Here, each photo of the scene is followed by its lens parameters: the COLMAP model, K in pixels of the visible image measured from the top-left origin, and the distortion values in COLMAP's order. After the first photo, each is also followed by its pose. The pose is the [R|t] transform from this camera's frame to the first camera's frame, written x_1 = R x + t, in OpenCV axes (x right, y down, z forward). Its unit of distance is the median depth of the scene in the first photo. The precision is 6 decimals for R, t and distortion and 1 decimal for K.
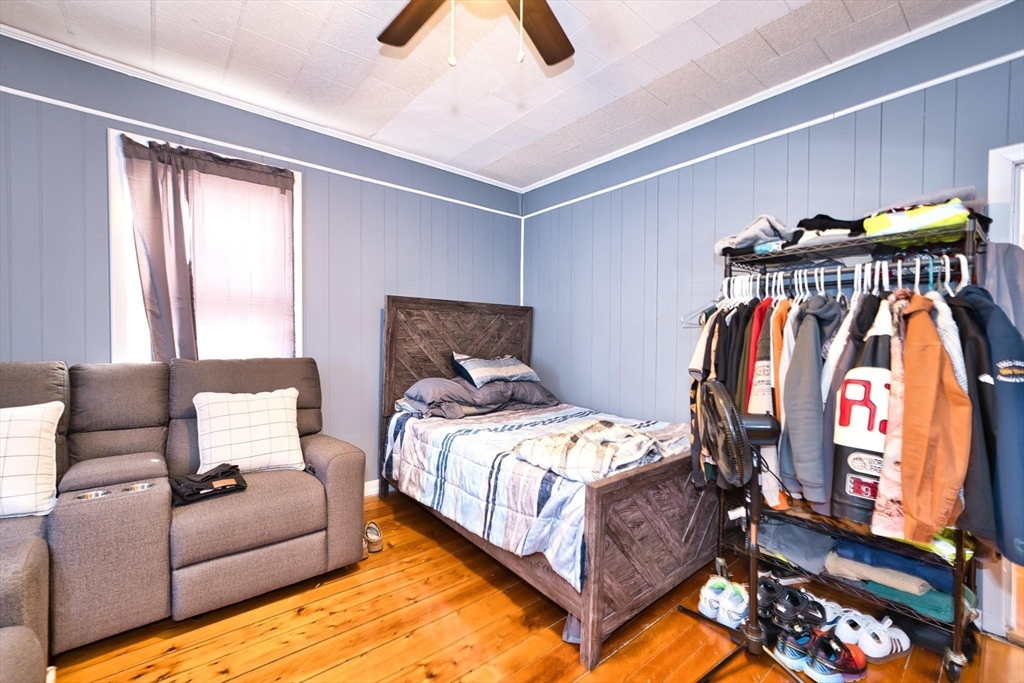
lens RADIAL K [[427.4, 0, 515.0], [0, 427.4, 346.5], [0, 0, 1]] dist [-0.001733, -0.000476]
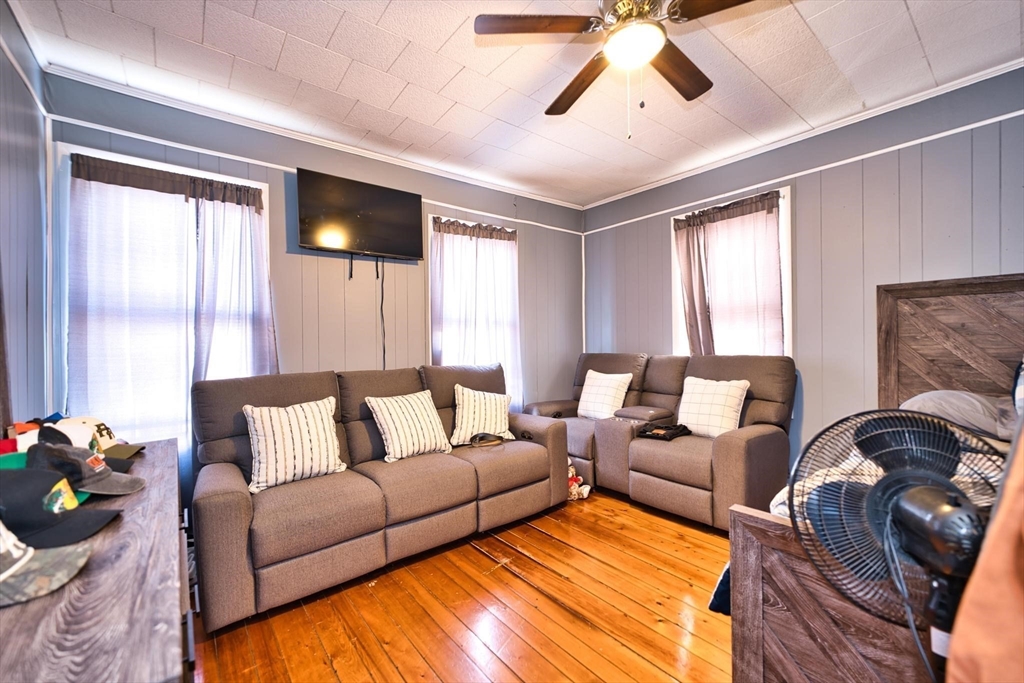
lens RADIAL K [[427.4, 0, 515.0], [0, 427.4, 346.5], [0, 0, 1]] dist [-0.001733, -0.000476]
pose [[-0.015654, 0.006800, -0.999854, 0.658825], [0.001979, 0.999975, 0.006770, -0.007984], [0.999876, -0.001872, -0.015668, 0.349388]]
